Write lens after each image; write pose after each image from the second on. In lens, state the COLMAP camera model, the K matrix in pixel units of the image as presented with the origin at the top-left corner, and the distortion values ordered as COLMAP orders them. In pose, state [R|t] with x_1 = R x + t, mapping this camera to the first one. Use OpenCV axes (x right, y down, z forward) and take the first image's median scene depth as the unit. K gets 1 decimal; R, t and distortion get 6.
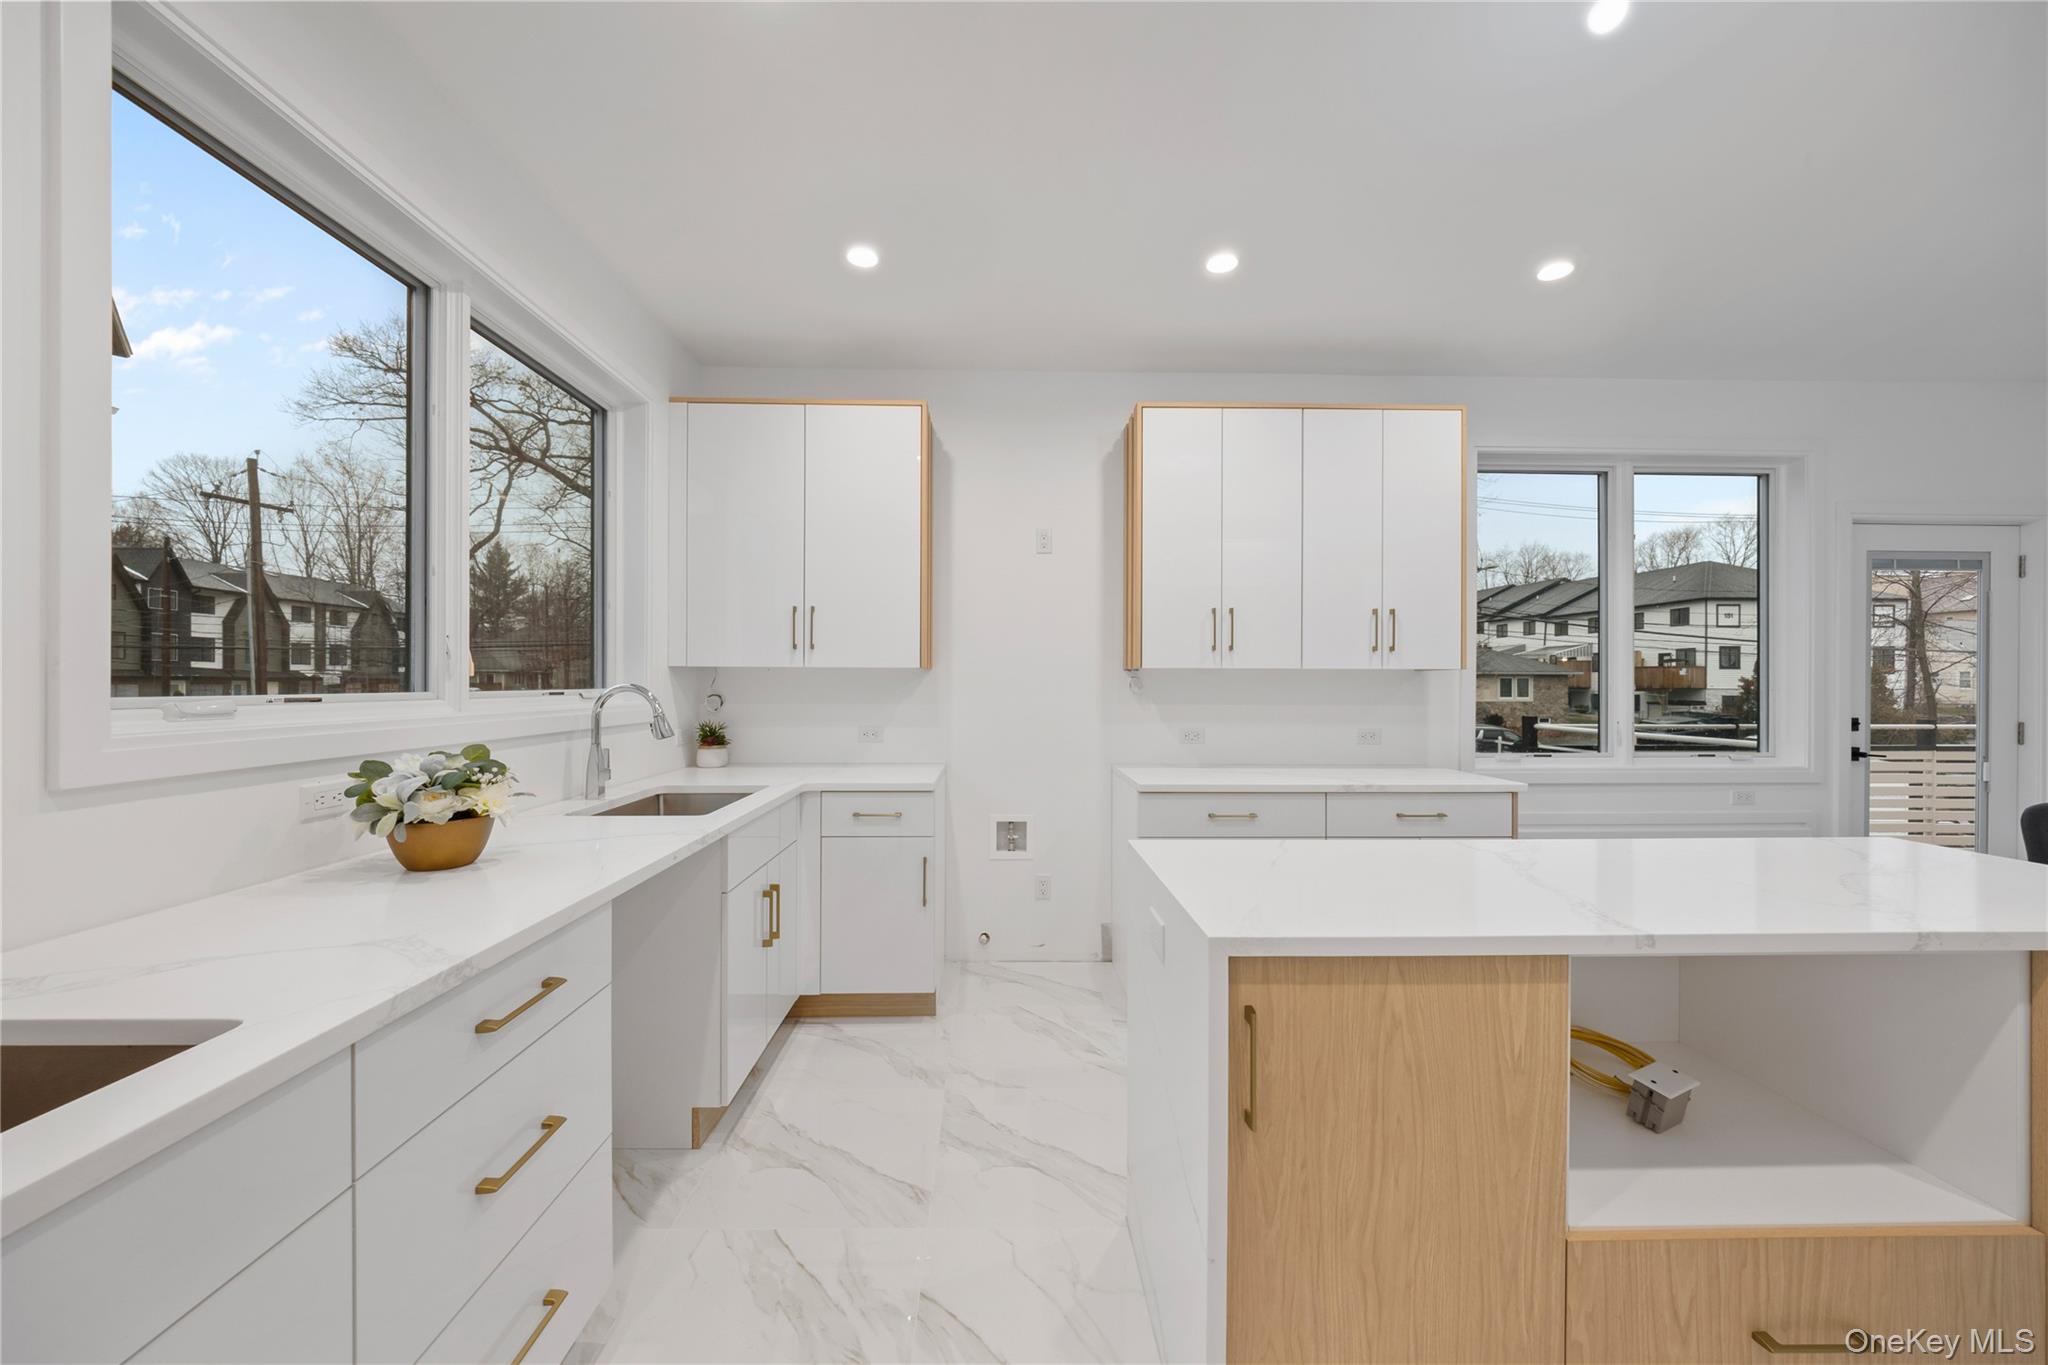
lens RADIAL K [[751.8, 0, 1011.6], [0, 751.8, 679.3], [0, 0, 1]] dist [-0.017545, 0.003634]
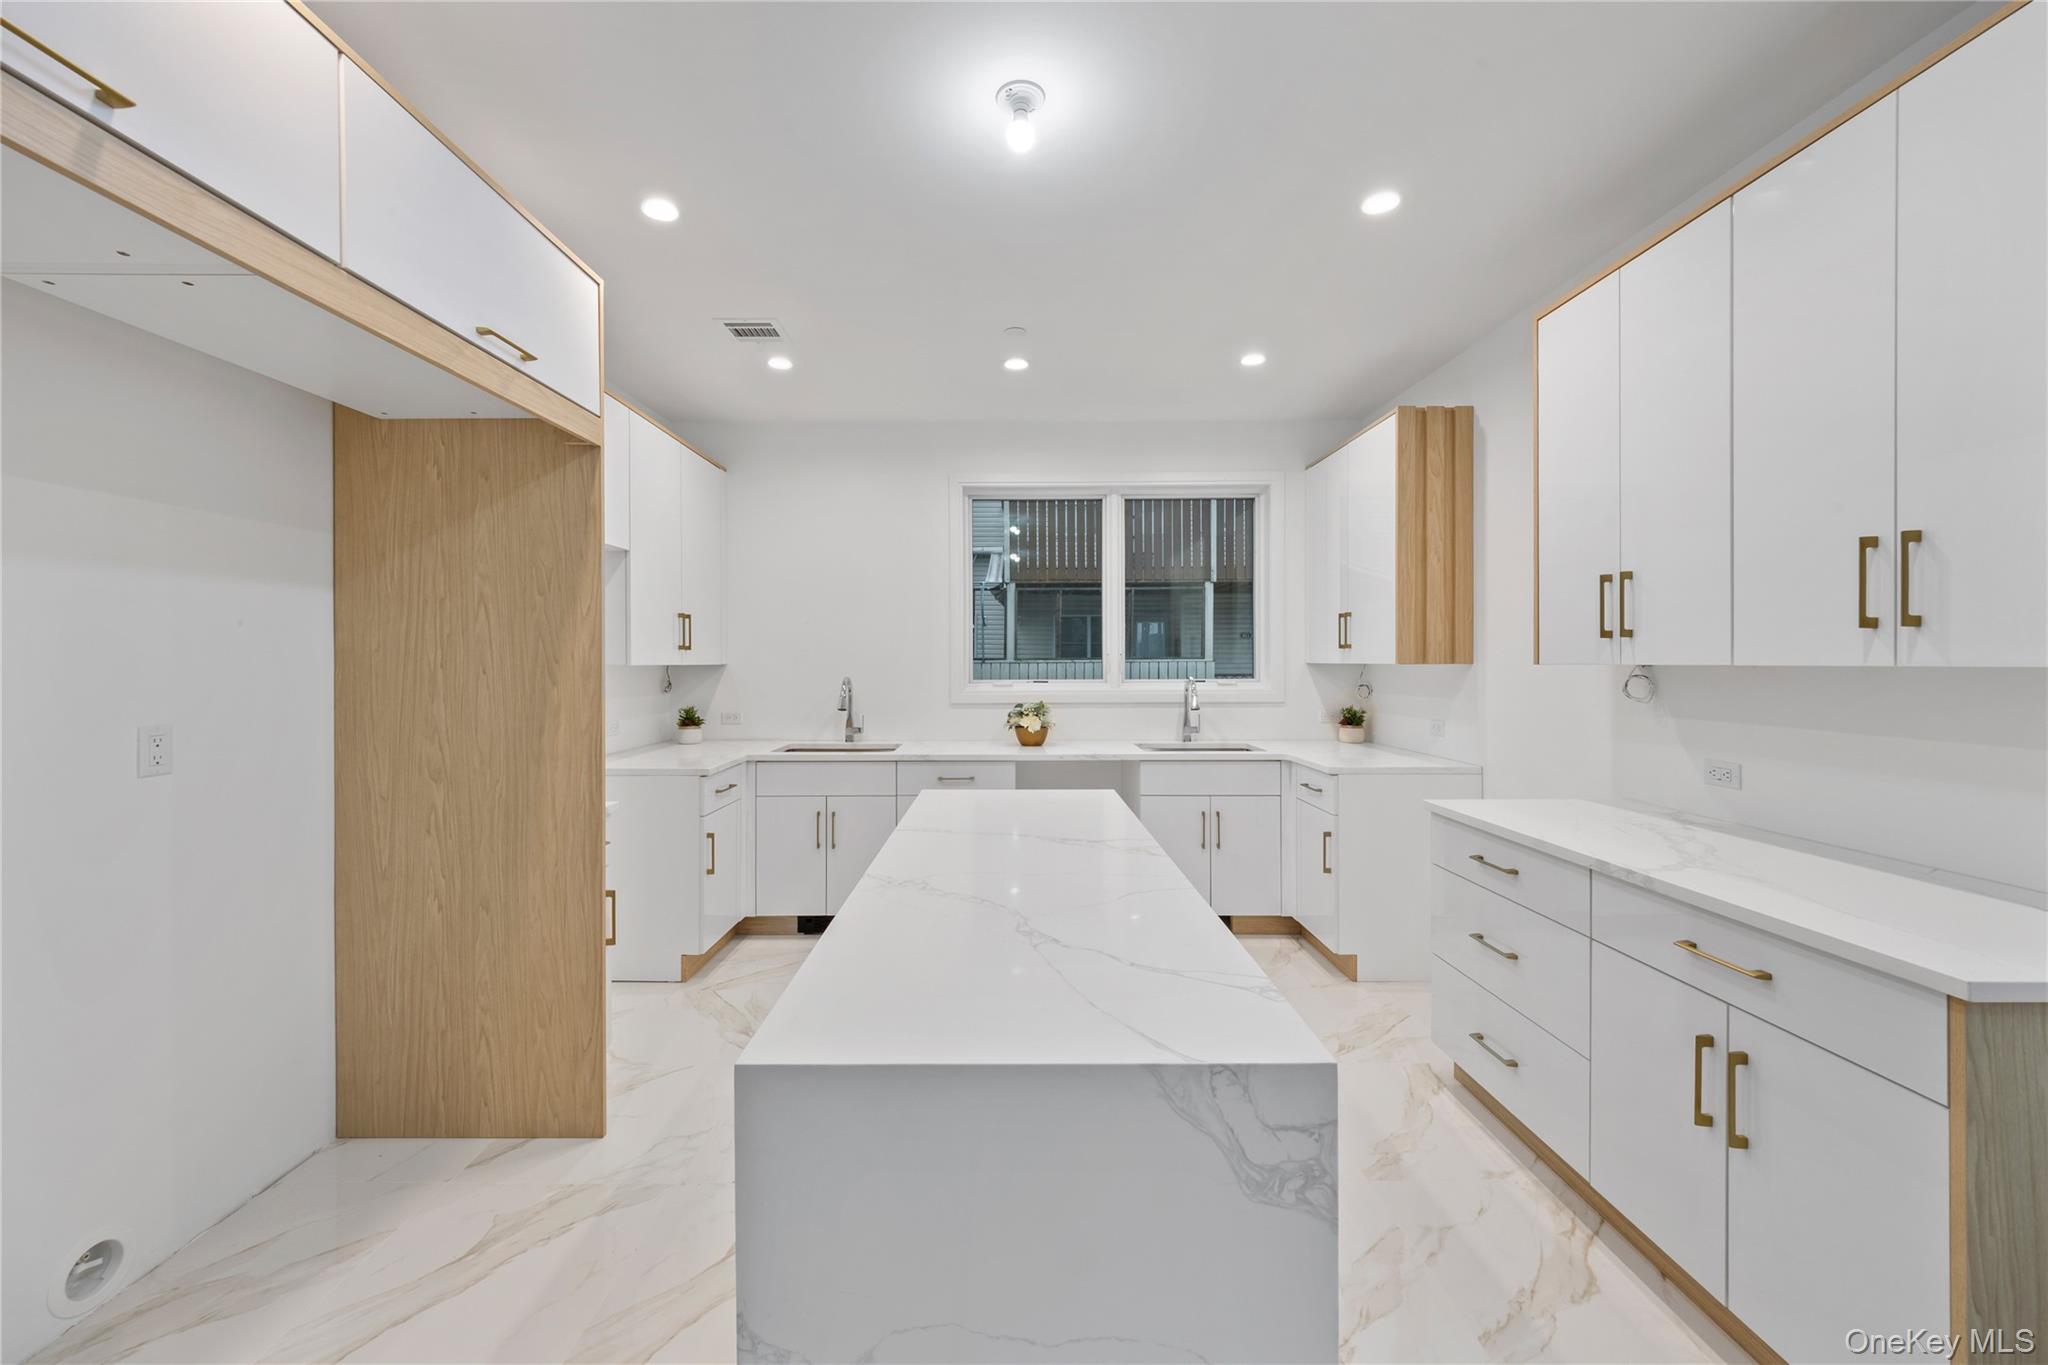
lens RADIAL K [[795.7, 0, 1030.2], [0, 795.7, 663.7], [0, 0, 1]] dist [-0.002857, 0.000485]
pose [[0.006363, 0.000605, -0.999980, 0.736481], [0.007167, 0.999974, 0.000650, -0.015796], [0.999954, -0.007171, 0.006358, 0.360467]]
